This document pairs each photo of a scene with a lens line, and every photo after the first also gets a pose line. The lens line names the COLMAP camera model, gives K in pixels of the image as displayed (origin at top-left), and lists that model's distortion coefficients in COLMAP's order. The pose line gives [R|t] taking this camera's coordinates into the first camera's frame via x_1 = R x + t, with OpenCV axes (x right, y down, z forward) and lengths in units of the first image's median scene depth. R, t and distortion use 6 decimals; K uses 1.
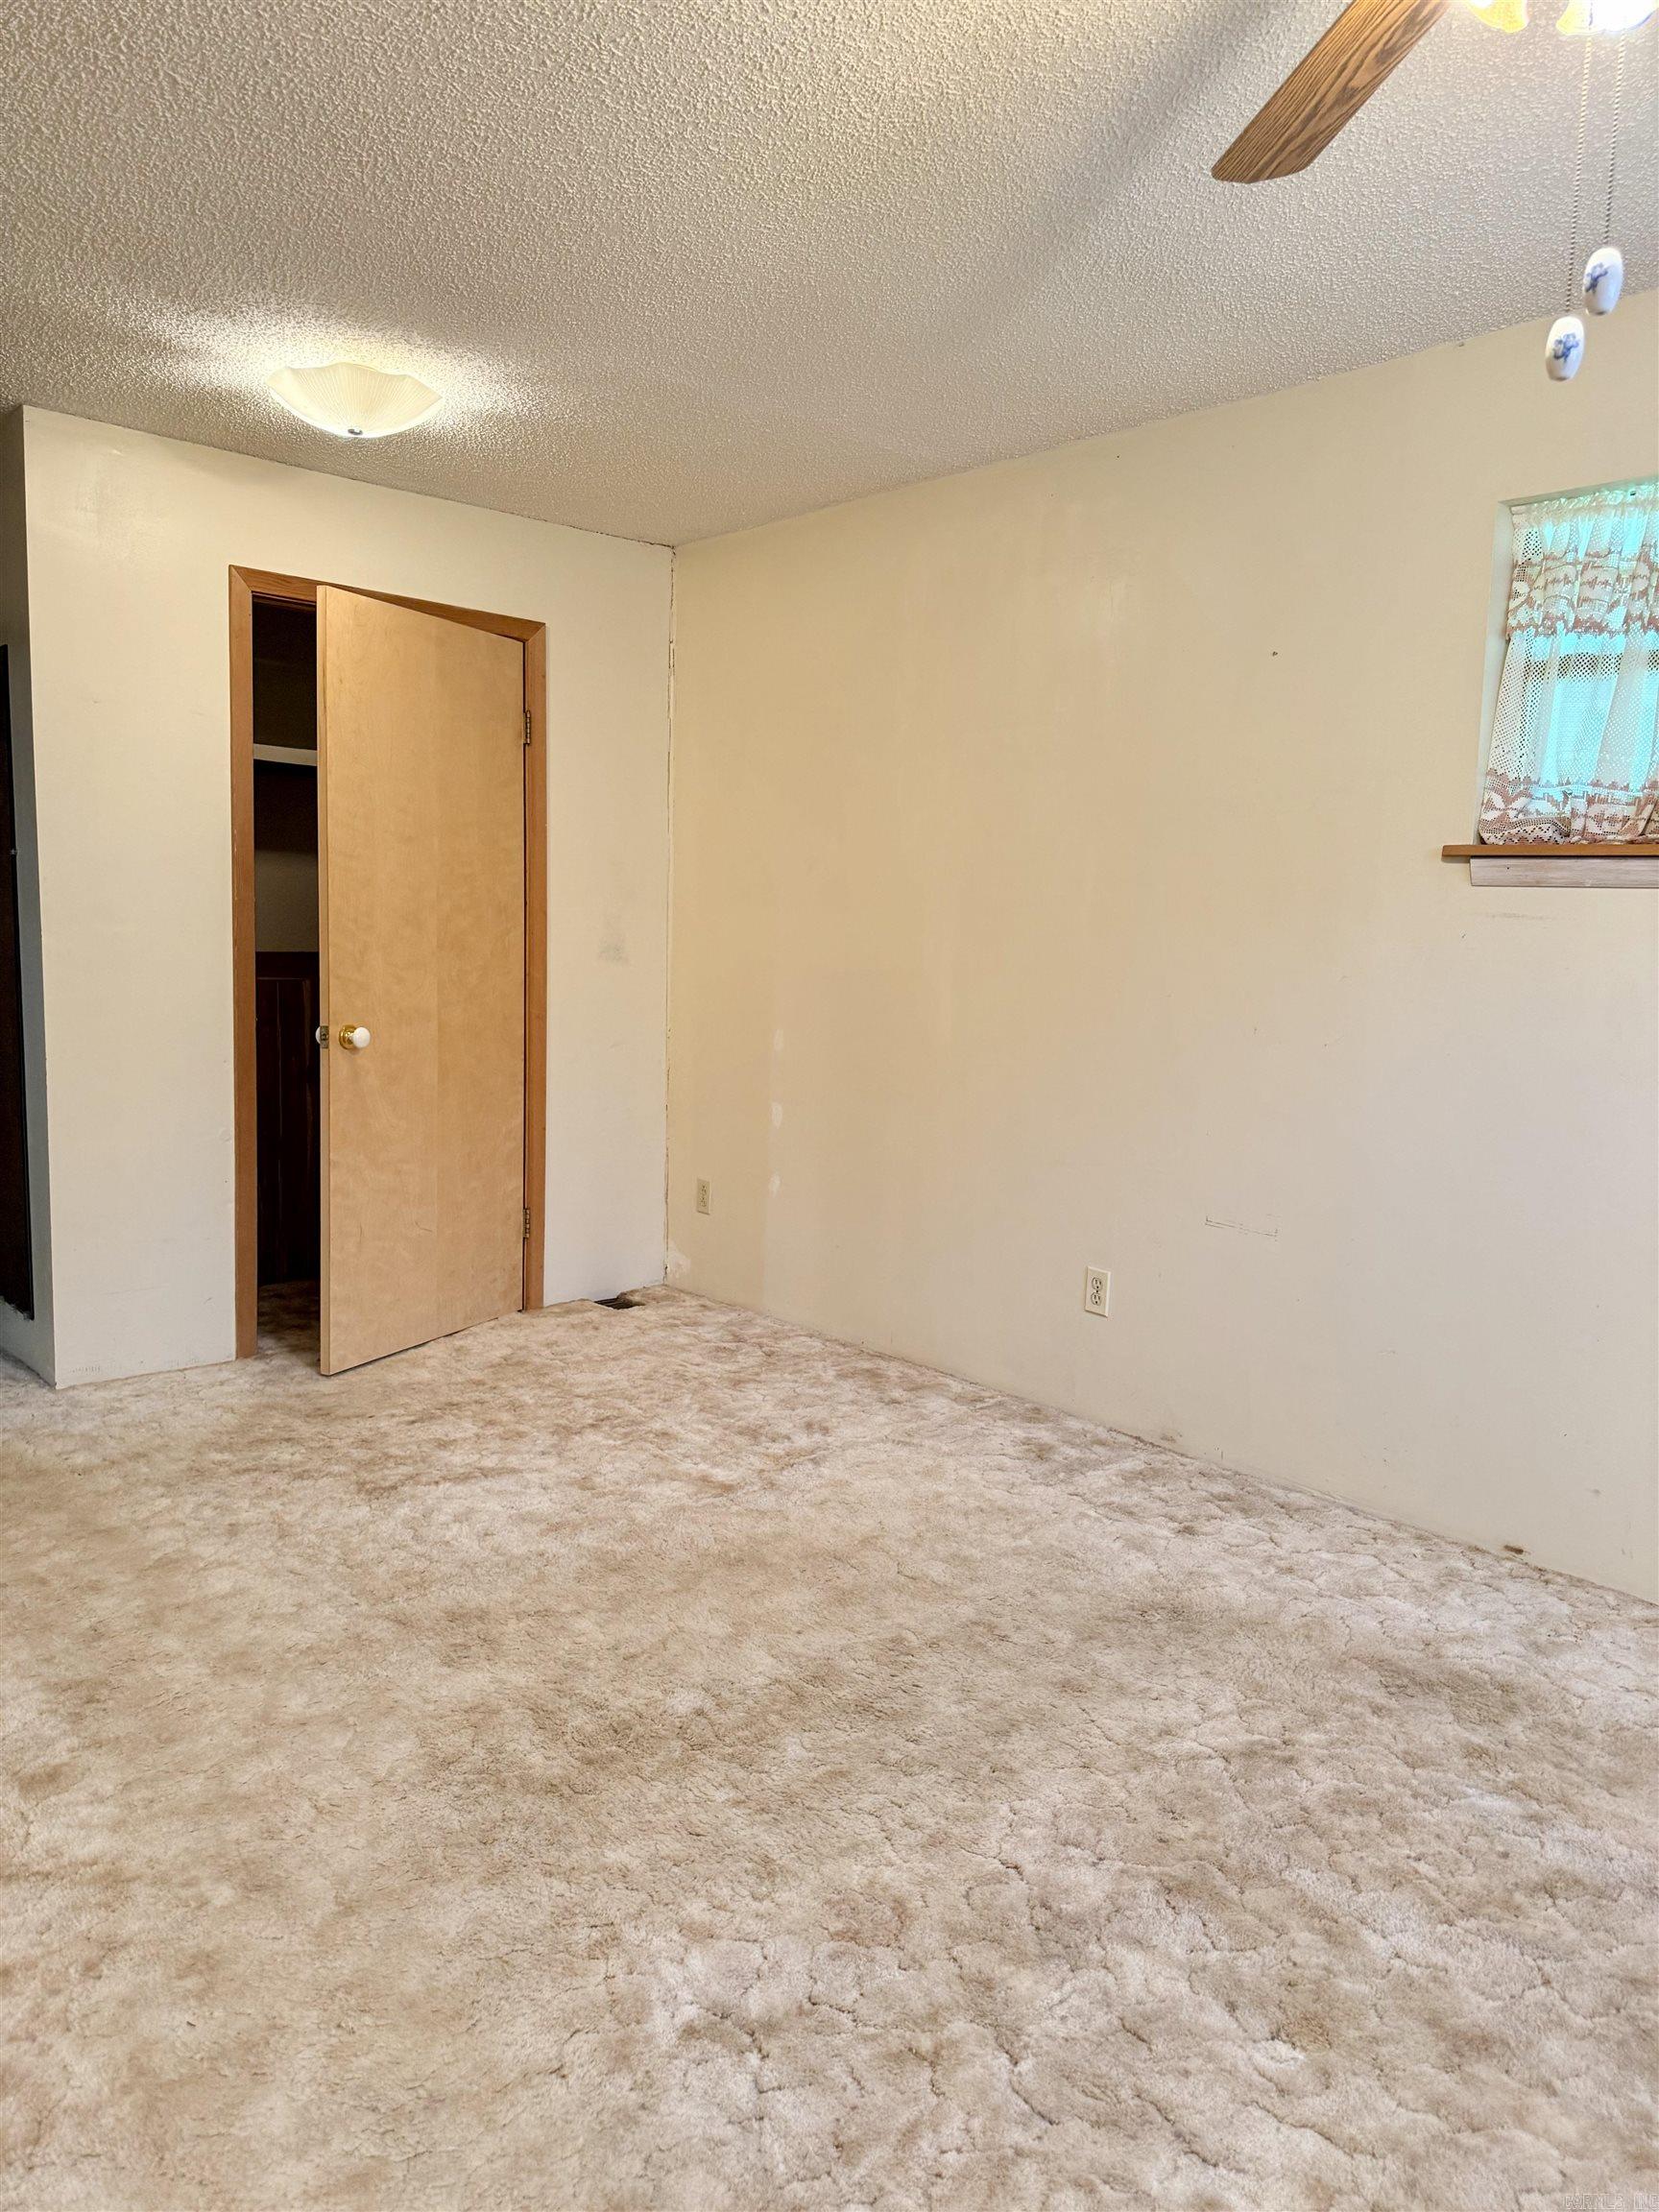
lens RADIAL K [[1547.6, 0, 822.6], [0, 1547.6, 1116.1], [0, 0, 1]] dist [0.142891, -0.275977]
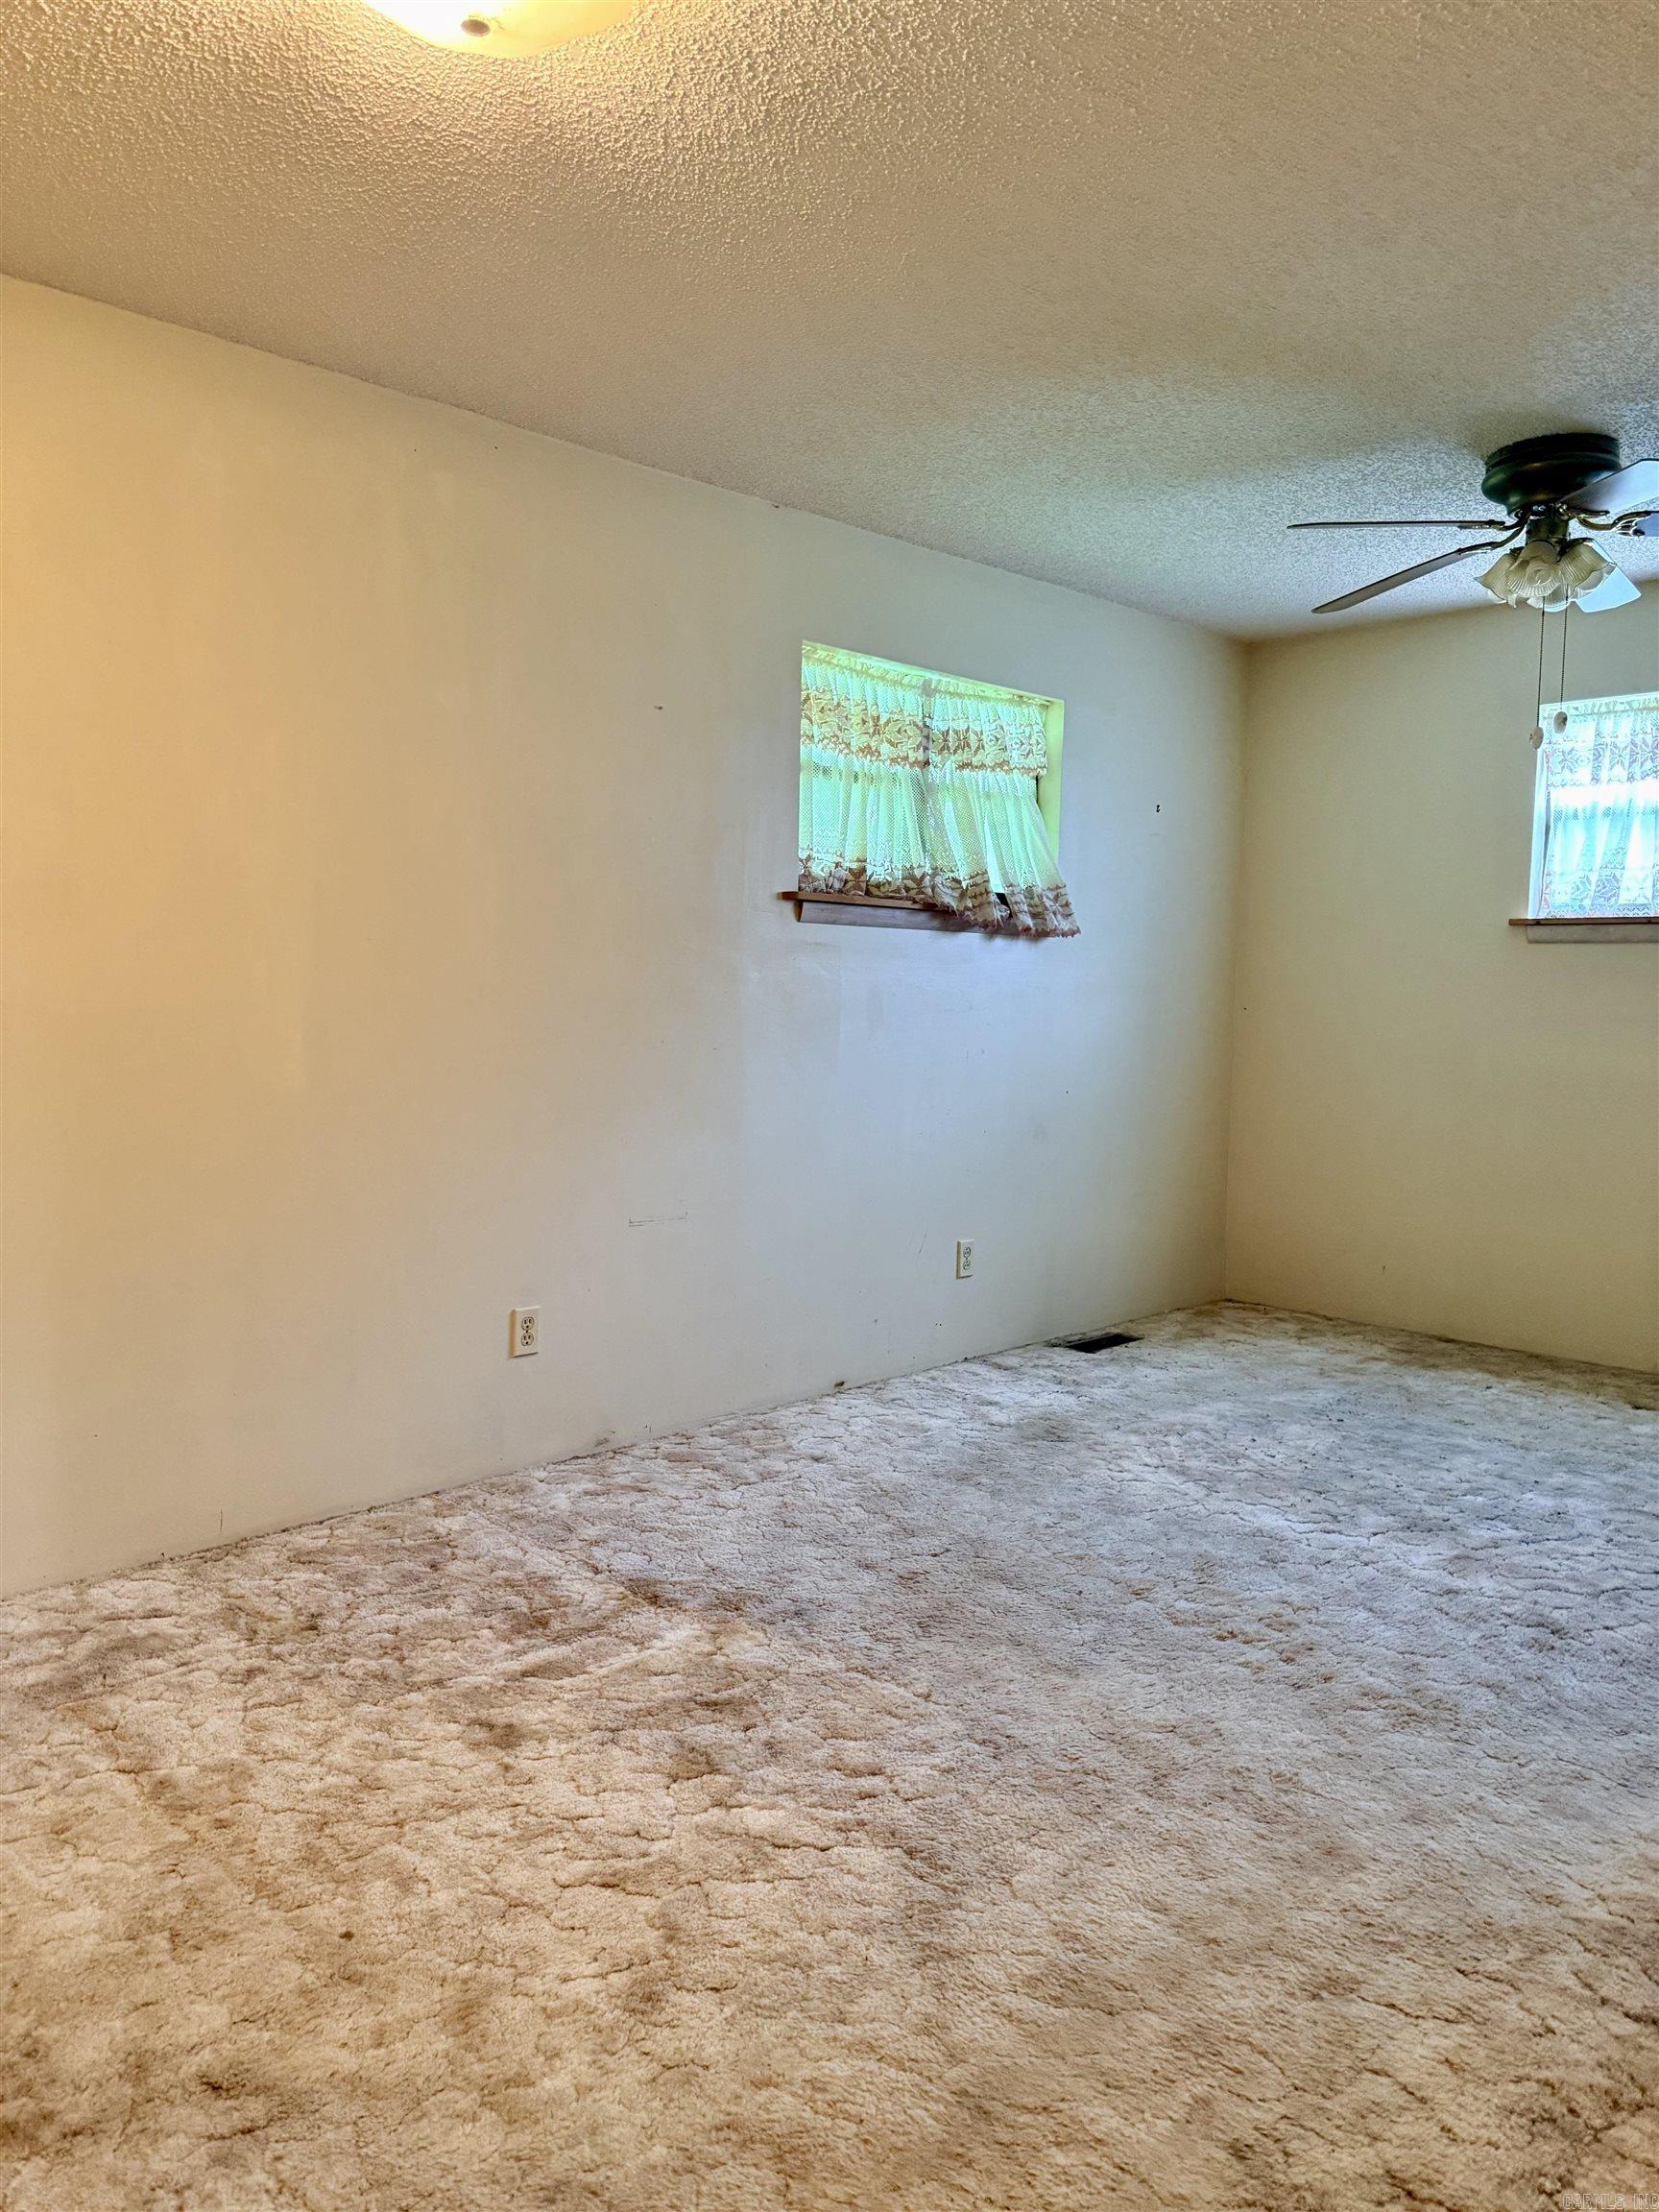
lens RADIAL K [[1547.6, 0, 822.6], [0, 1547.6, 1116.1], [0, 0, 1]] dist [0.142891, -0.275977]
pose [[-0.029744, -0.118280, 0.992535, -0.931383], [0.109693, 0.986590, 0.120859, -0.138050], [-0.993520, 0.112468, -0.016370, 1.006262]]
